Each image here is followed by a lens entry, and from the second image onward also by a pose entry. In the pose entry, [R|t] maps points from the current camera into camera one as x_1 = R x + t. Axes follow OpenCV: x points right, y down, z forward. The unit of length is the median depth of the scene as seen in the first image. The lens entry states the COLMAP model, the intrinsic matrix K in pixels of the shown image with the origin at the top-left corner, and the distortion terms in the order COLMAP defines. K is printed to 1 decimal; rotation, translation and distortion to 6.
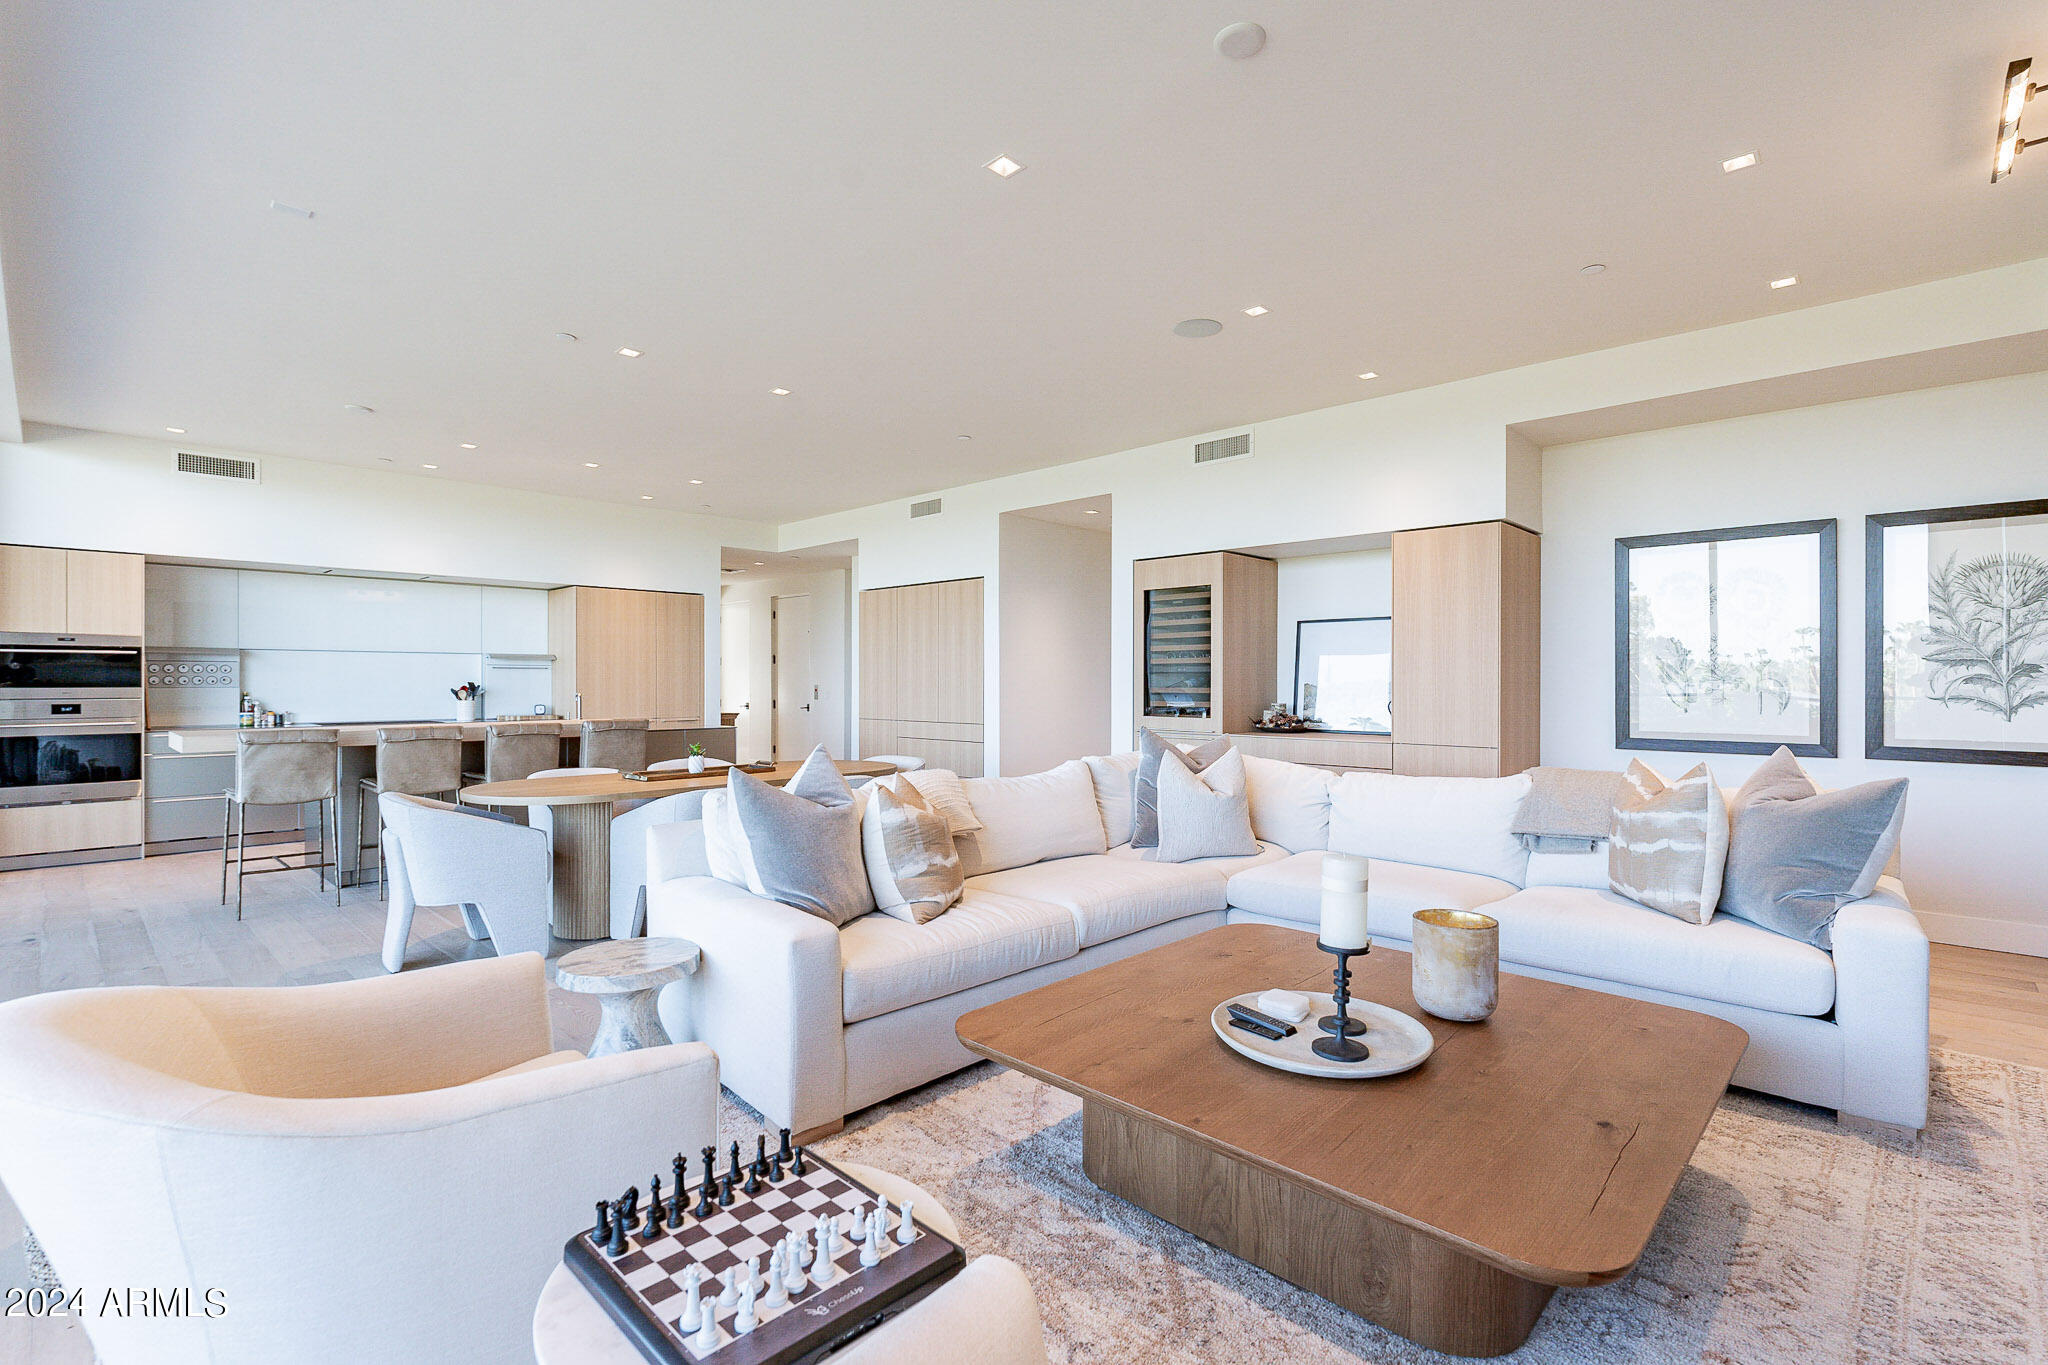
lens RADIAL K [[904.8, 0, 1013.8], [0, 904.8, 682.2], [0, 0, 1]] dist [-0.006890, 0.001050]
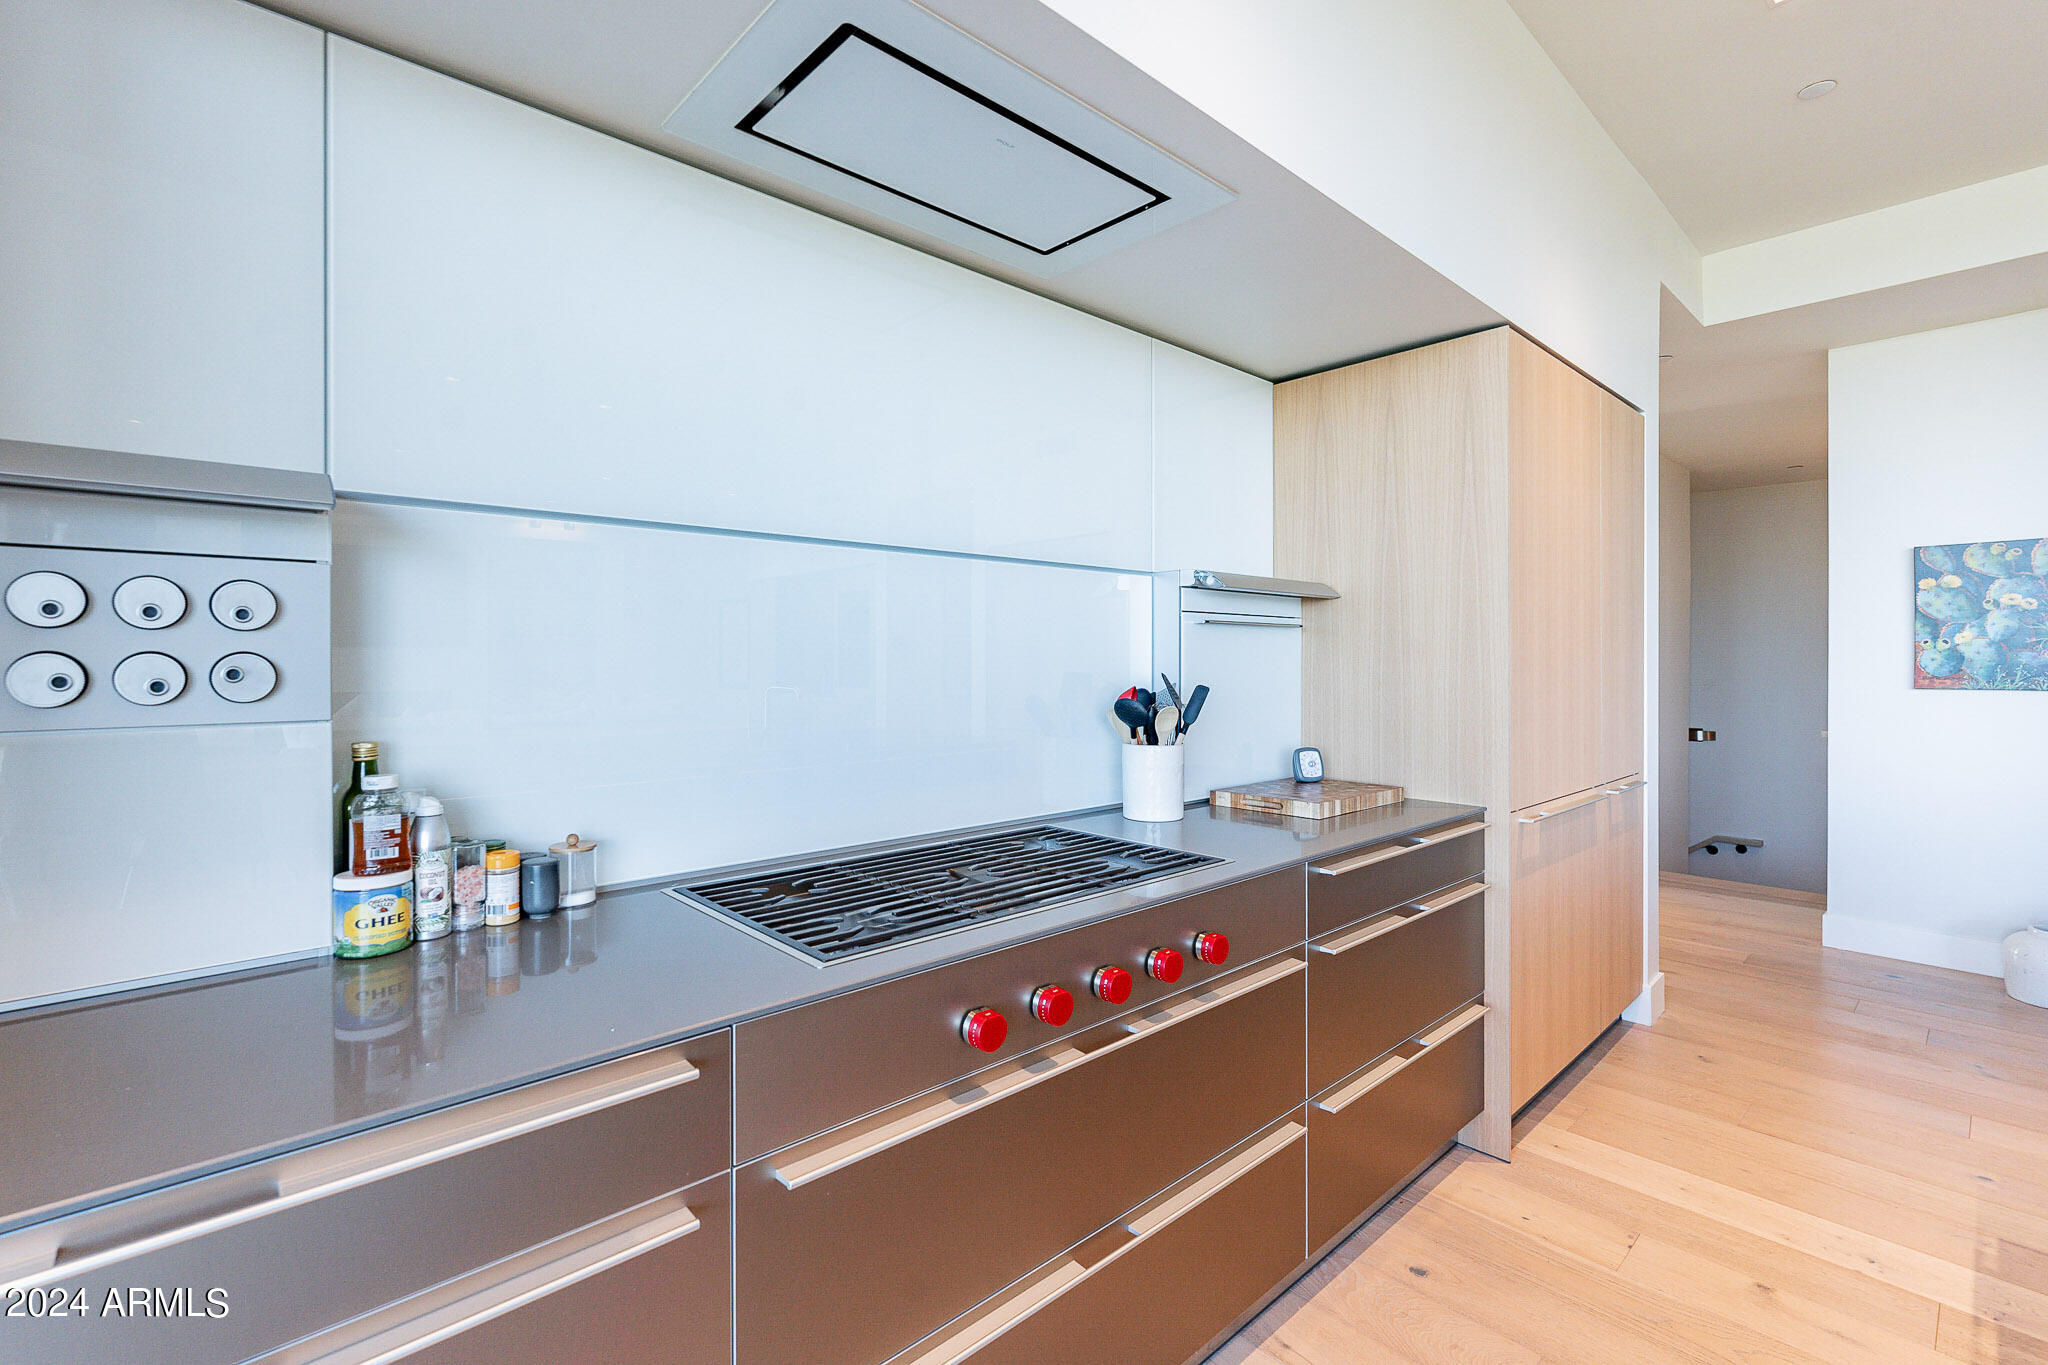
lens RADIAL K [[904.8, 0, 1035.2], [0, 904.8, 665.2], [0, 0, 1]] dist [-0.006890, 0.001050]
pose [[0.997115, 0.001005, -0.075903, -0.815917], [-0.000522, 0.999980, 0.006380, -0.006021], [0.075908, -0.006322, 0.997095, 0.959899]]
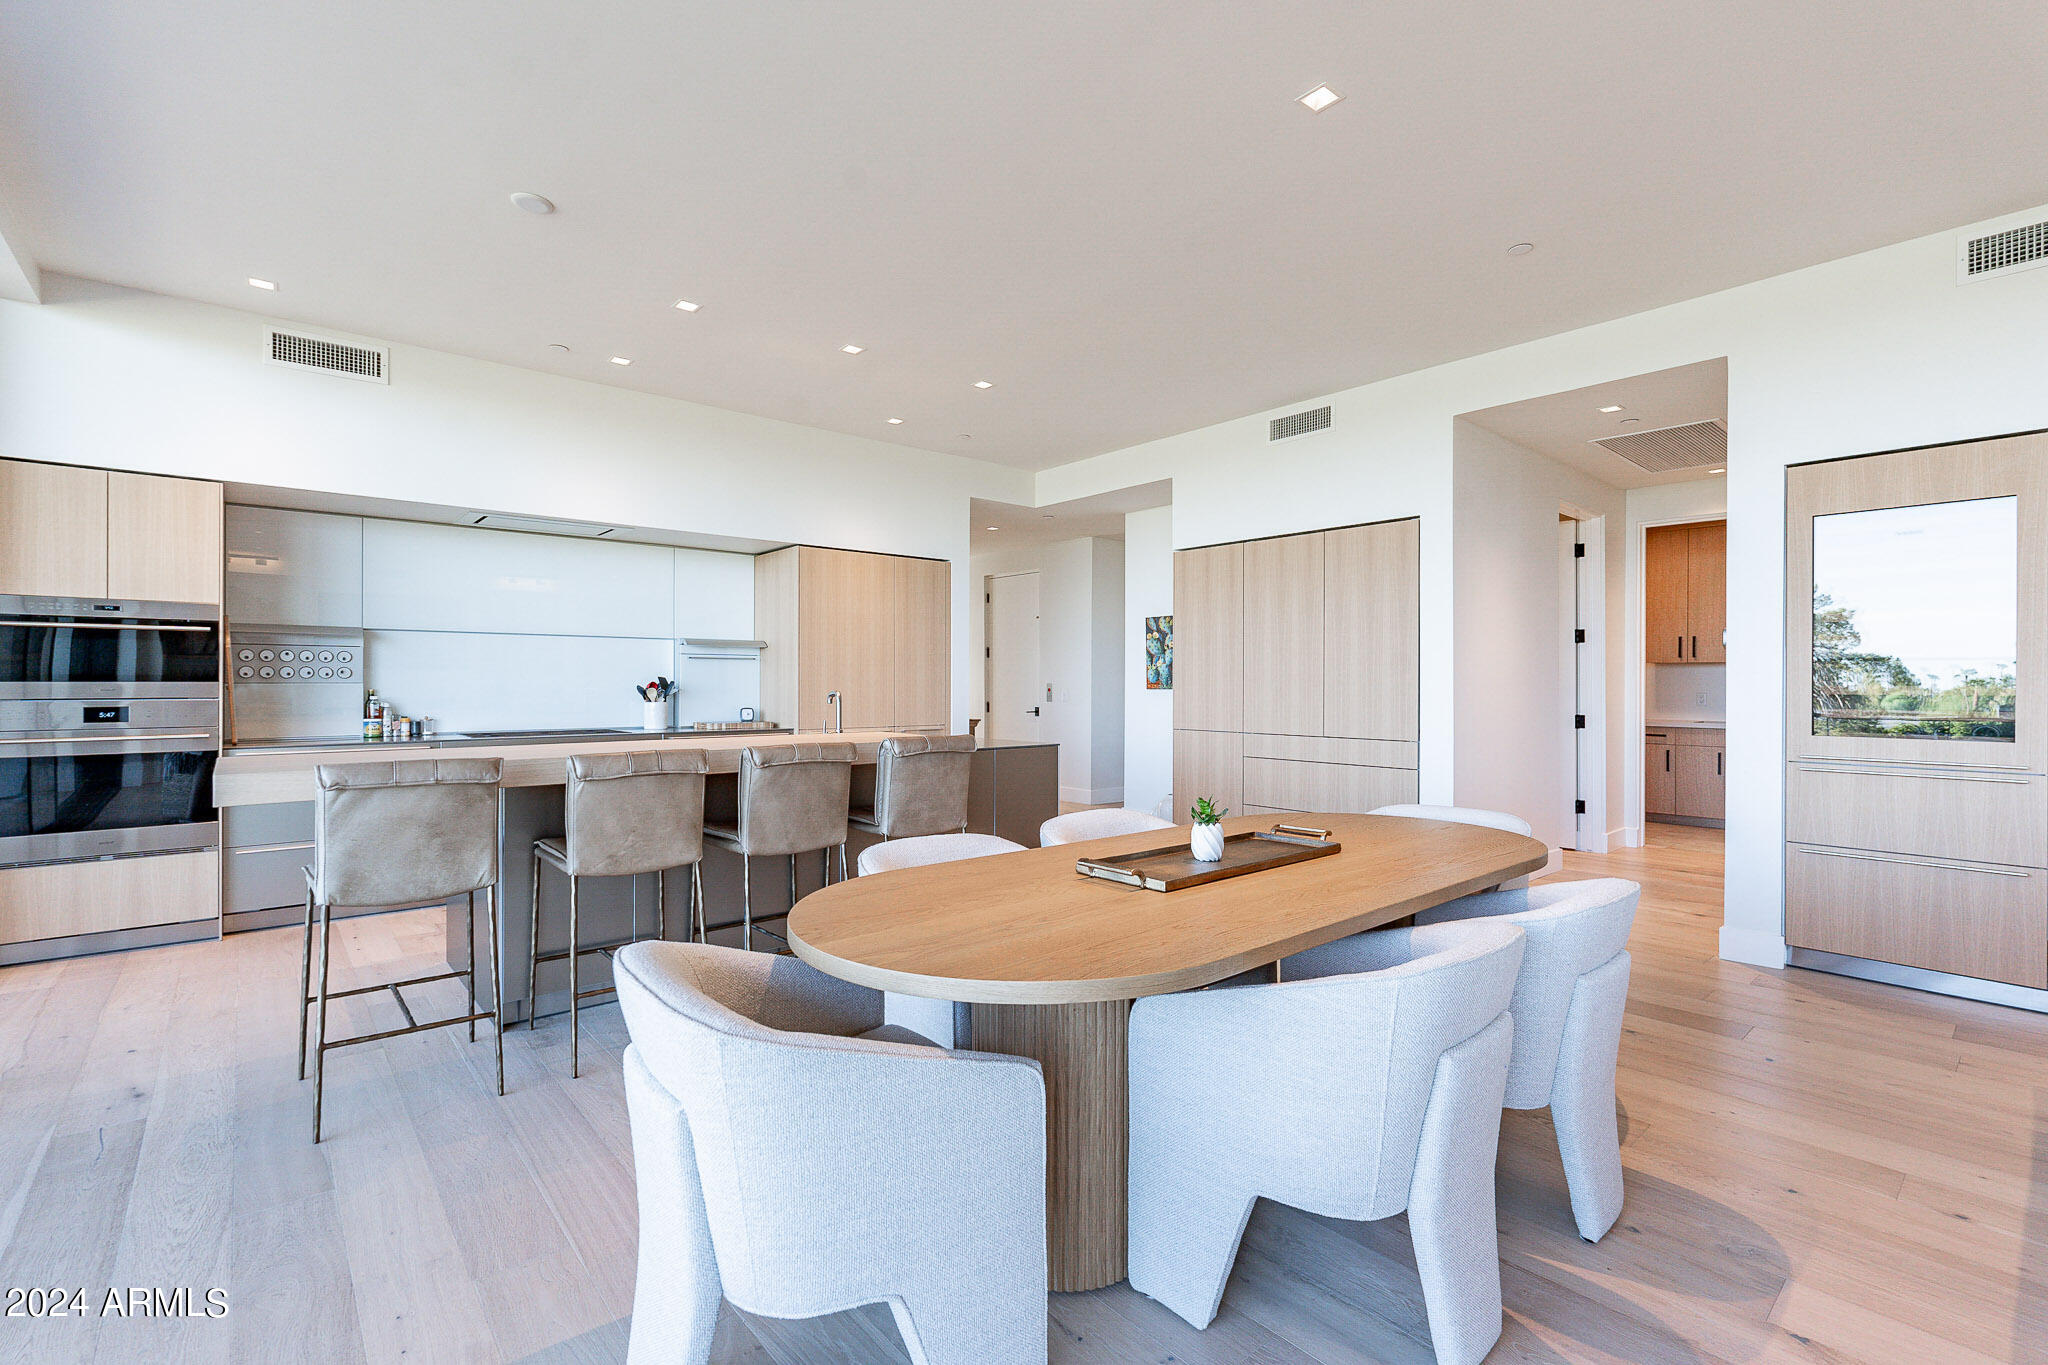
lens RADIAL K [[904.8, 0, 1033.9], [0, 904.8, 680.9], [0, 0, 1]] dist [-0.006890, 0.001050]
pose [[0.995230, 0.001145, -0.097550, -0.302816], [-0.001449, 0.999994, -0.003046, 0.006217], [0.097546, 0.003173, 0.995226, 0.394174]]
